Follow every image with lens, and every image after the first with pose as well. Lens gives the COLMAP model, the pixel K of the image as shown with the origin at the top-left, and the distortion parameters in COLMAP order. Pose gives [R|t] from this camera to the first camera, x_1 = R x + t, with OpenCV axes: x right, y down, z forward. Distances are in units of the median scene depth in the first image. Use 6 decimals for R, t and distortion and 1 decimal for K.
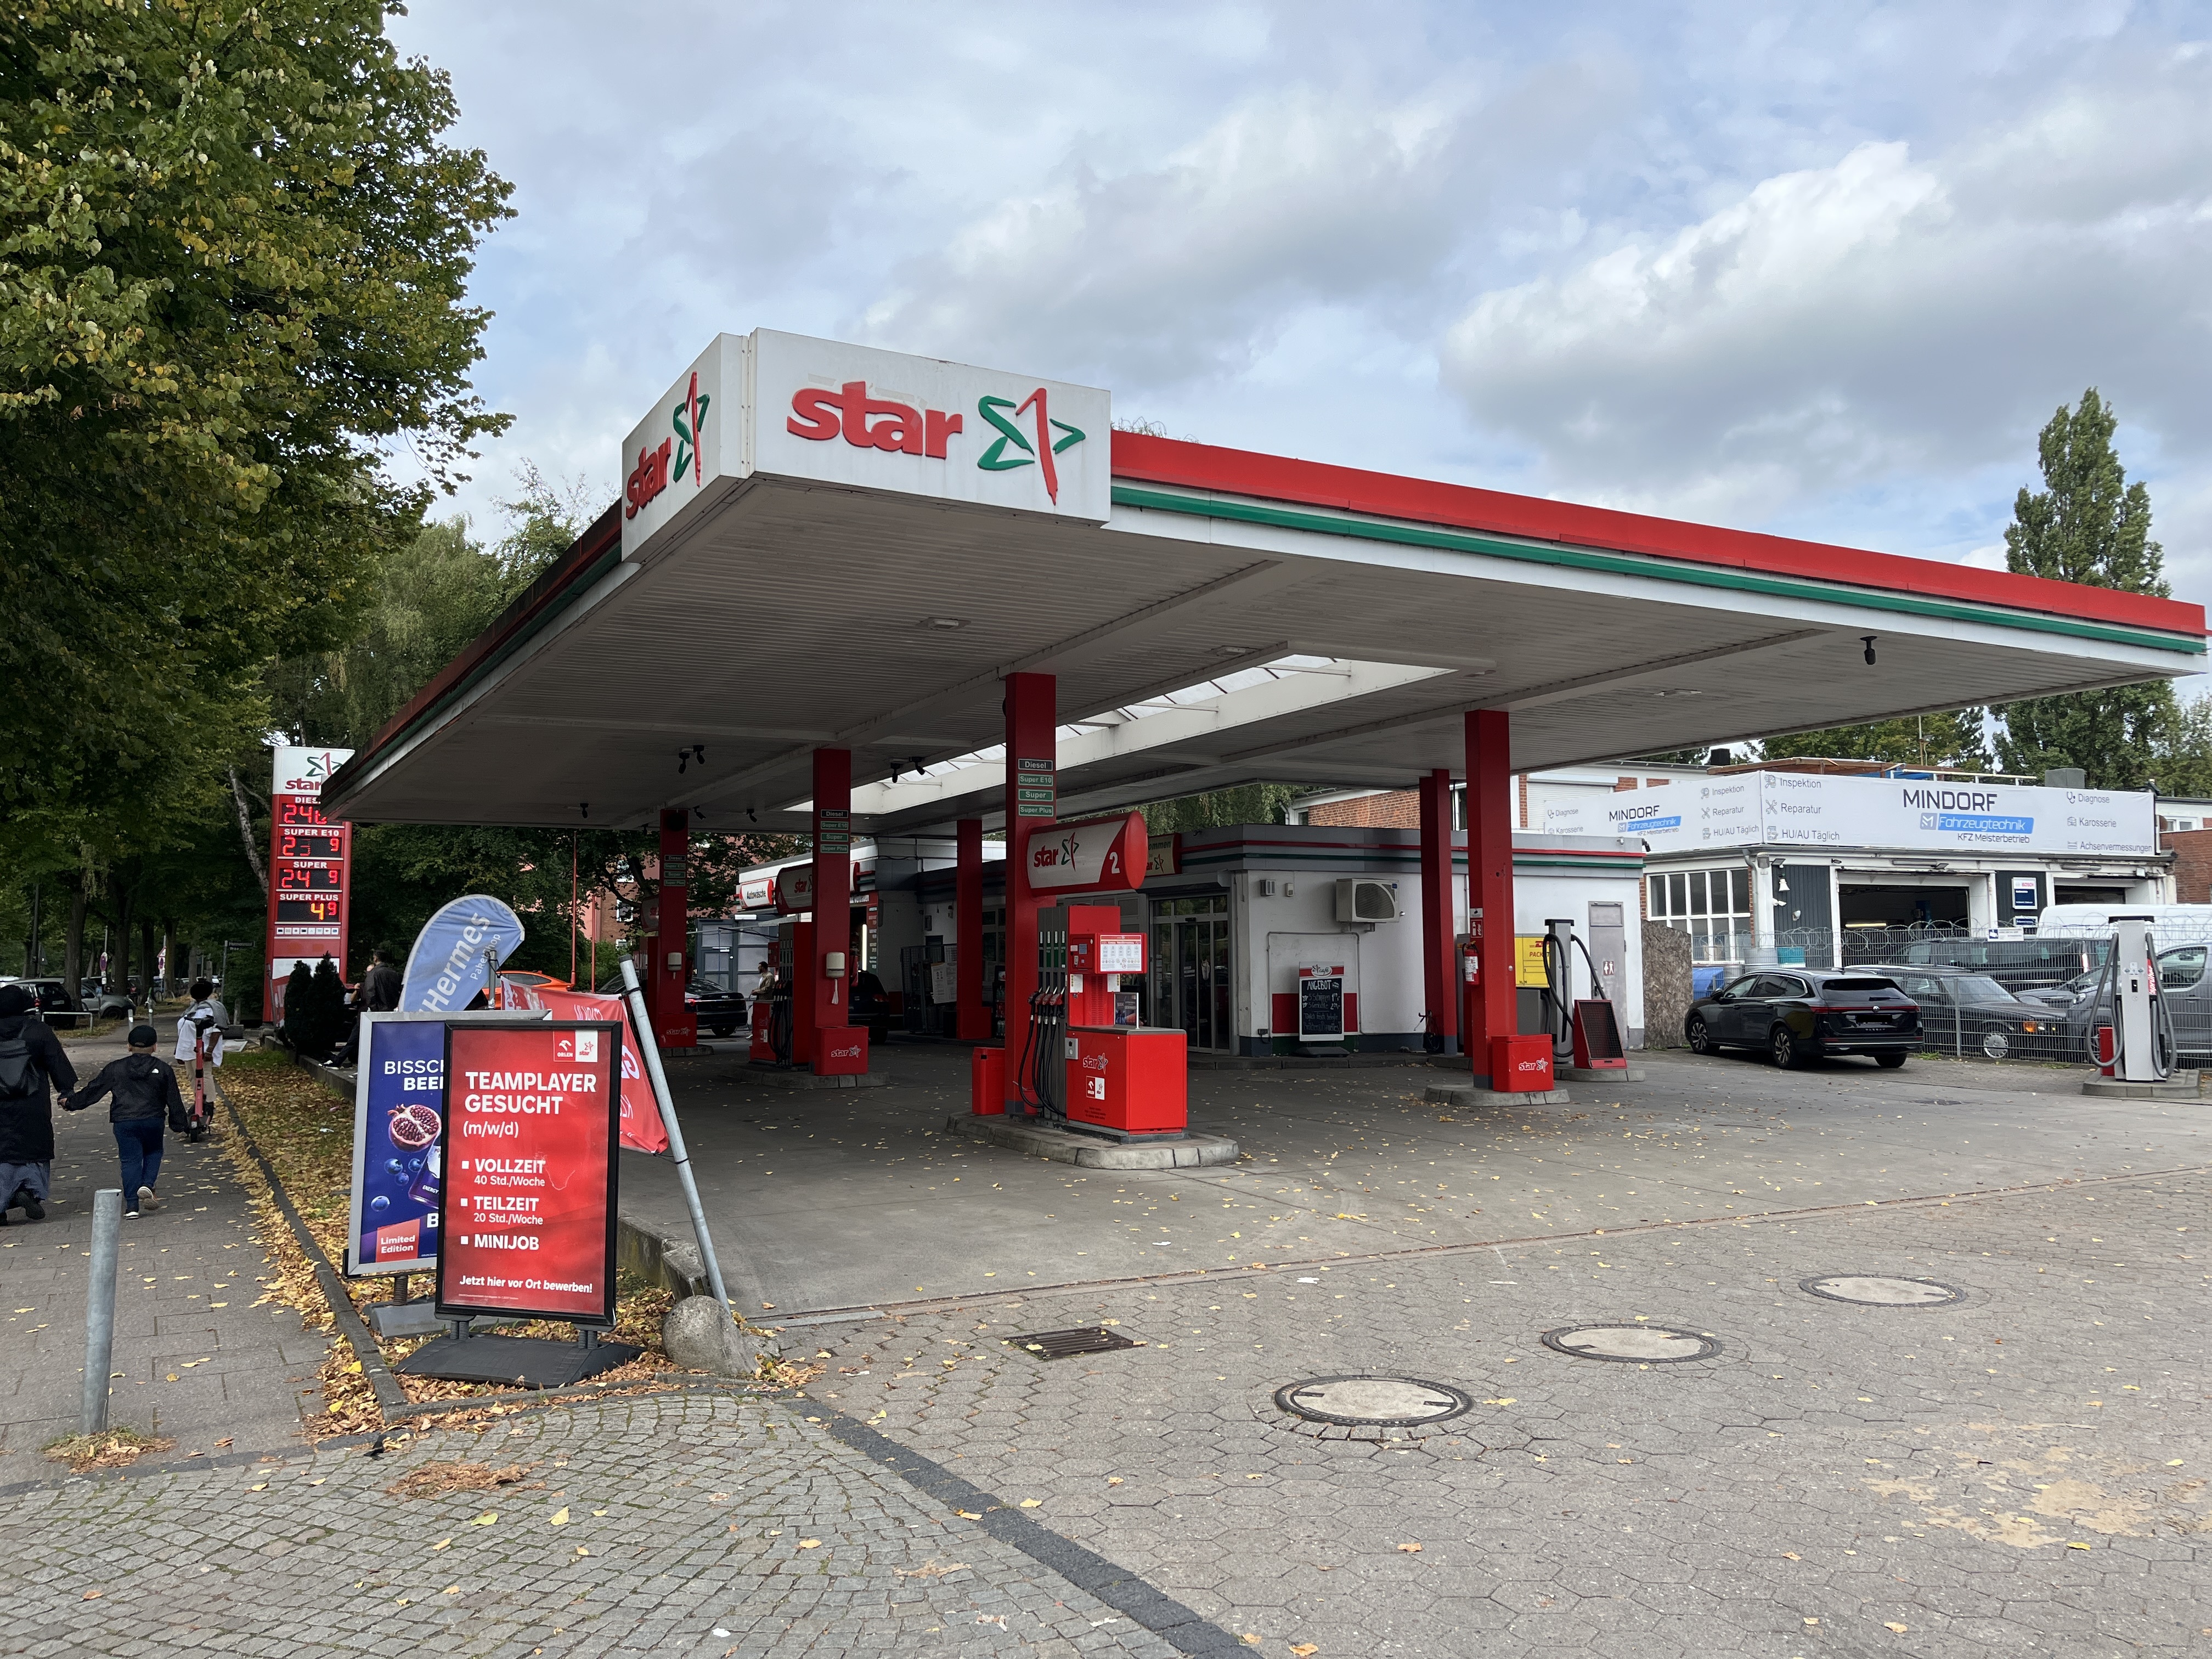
lens RADIAL K [[1661.6, 0, 1106.0], [0, 1661.6, 829.5], [0, 0, 1]] dist [0.076712, -0.110351]
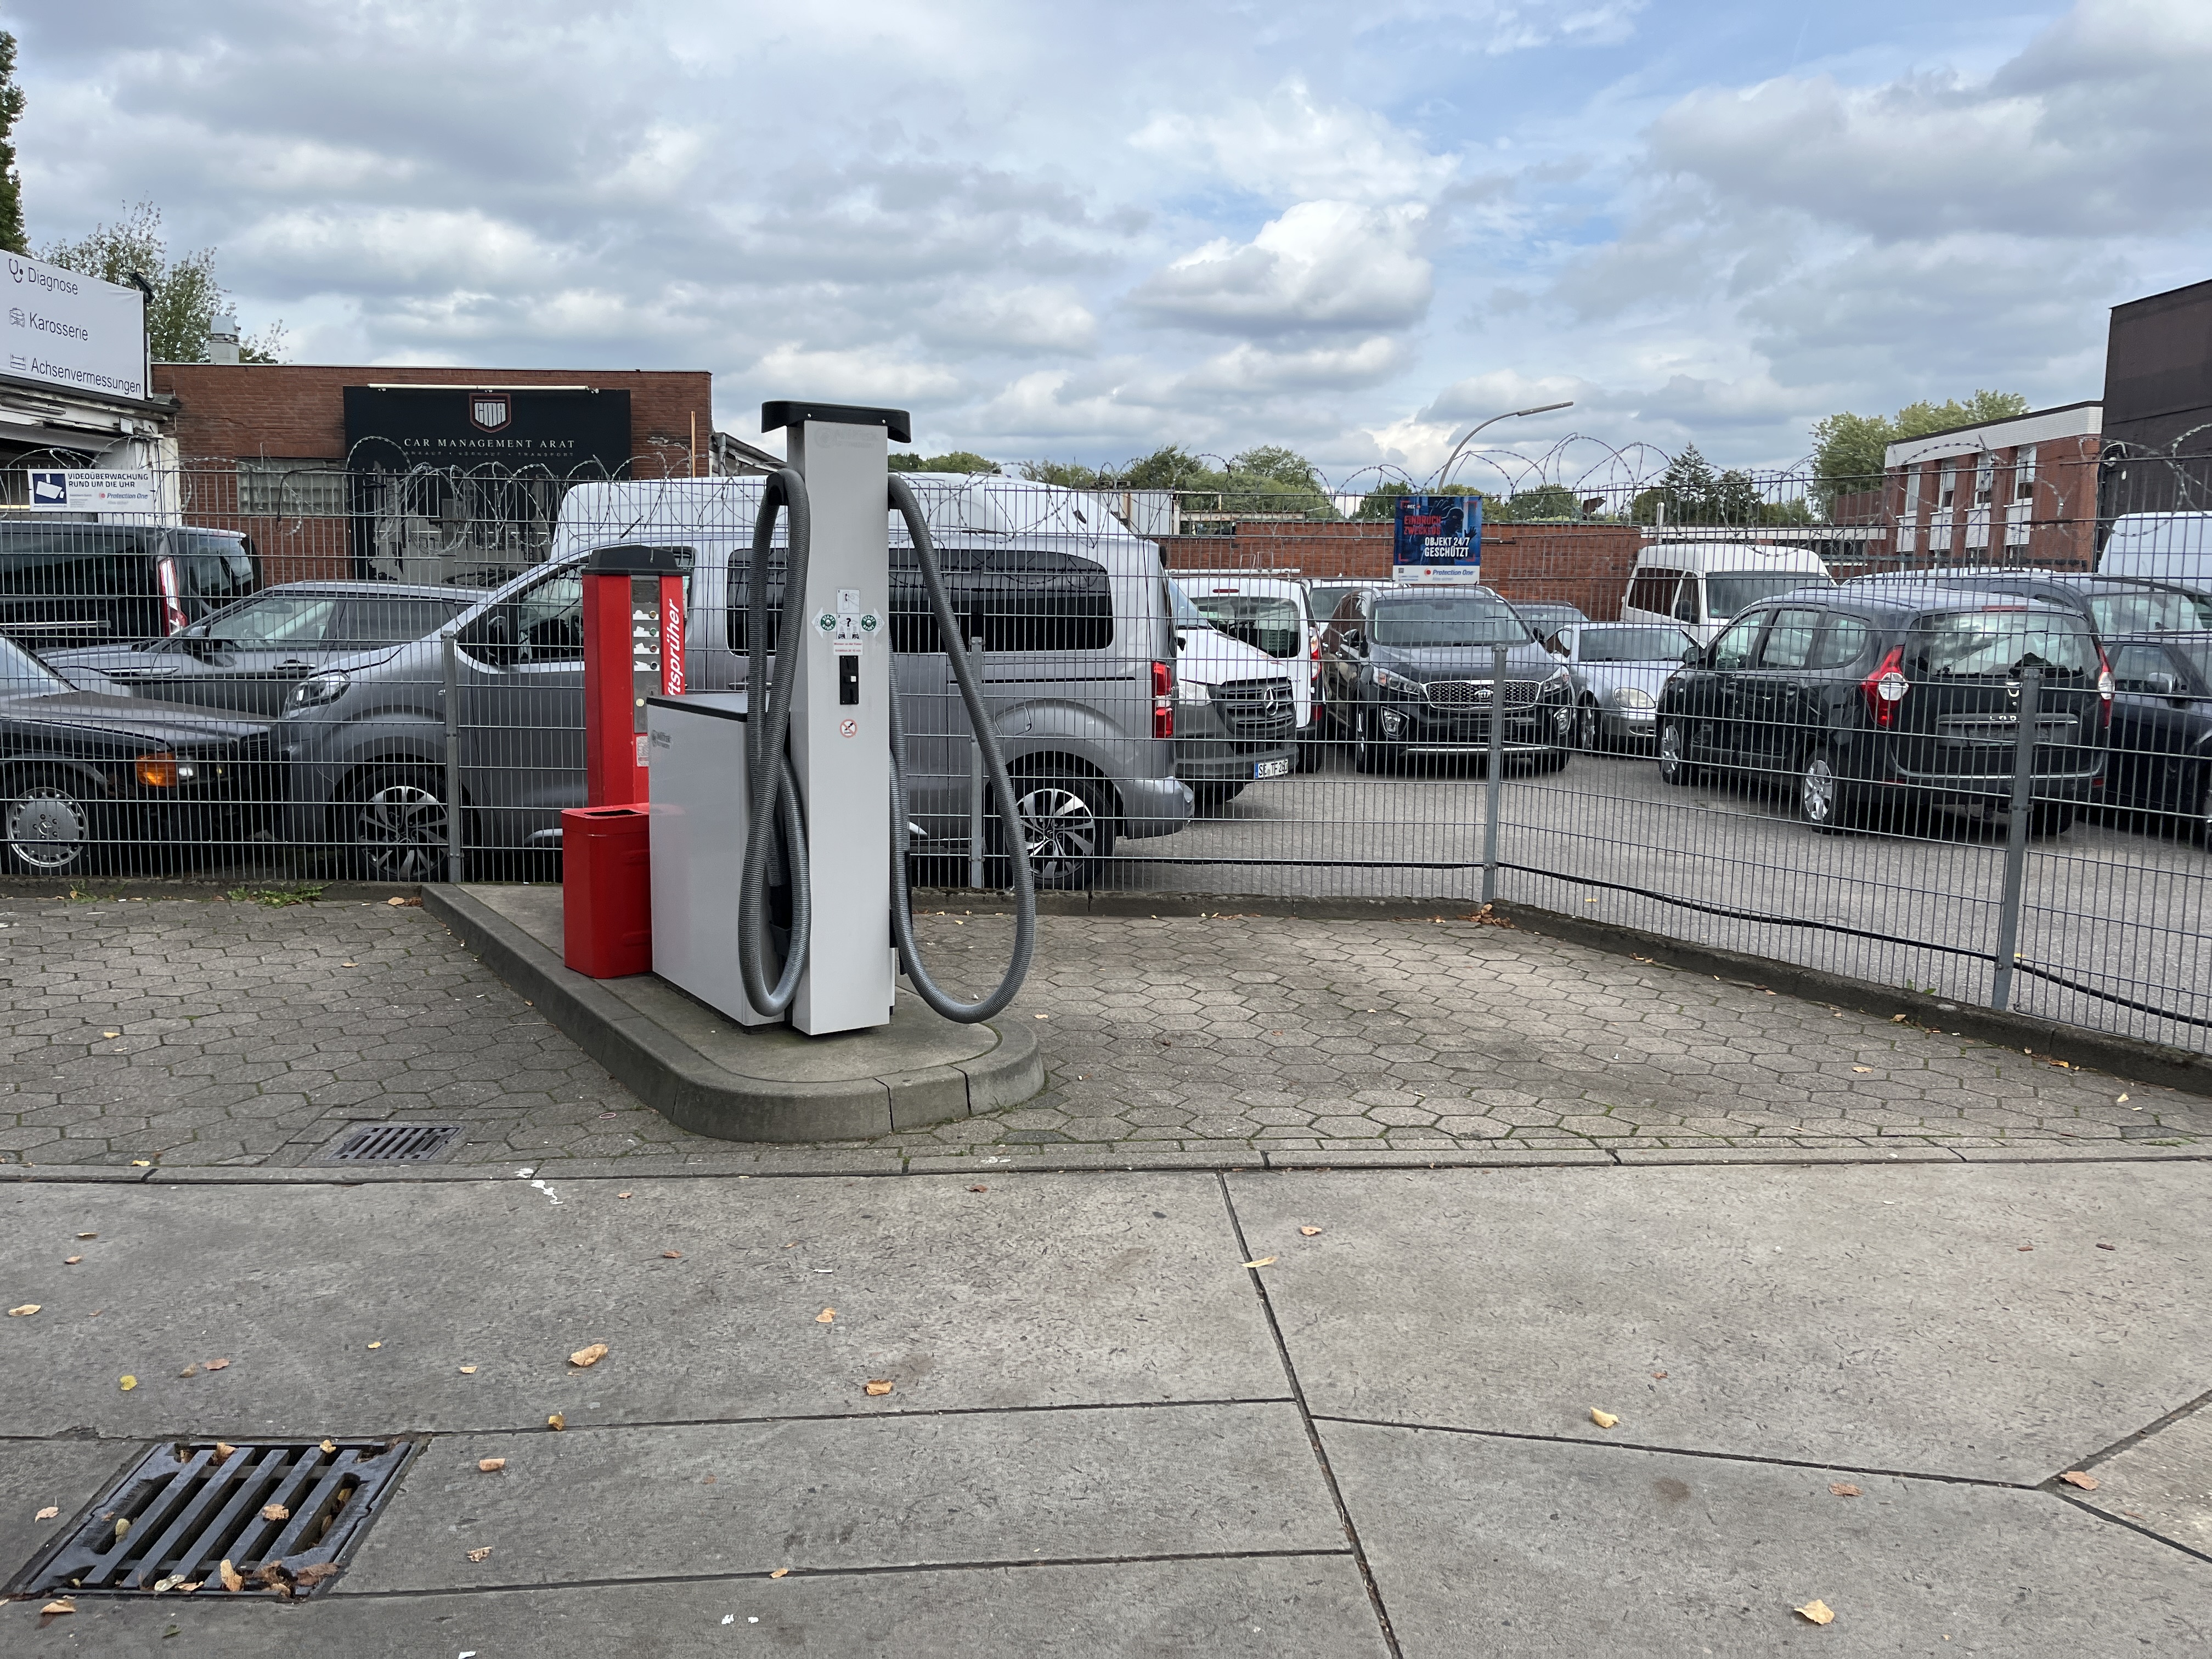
lens RADIAL K [[1661.6, 0, 1106.0], [0, 1661.6, 829.5], [0, 0, 1]] dist [0.076712, -0.110351]
pose [[0.400538, -0.119810, 0.908413, 0.205544], [-0.085457, 0.982209, 0.167222, 0.036248], [-0.912287, -0.144609, 0.383173, 0.450490]]
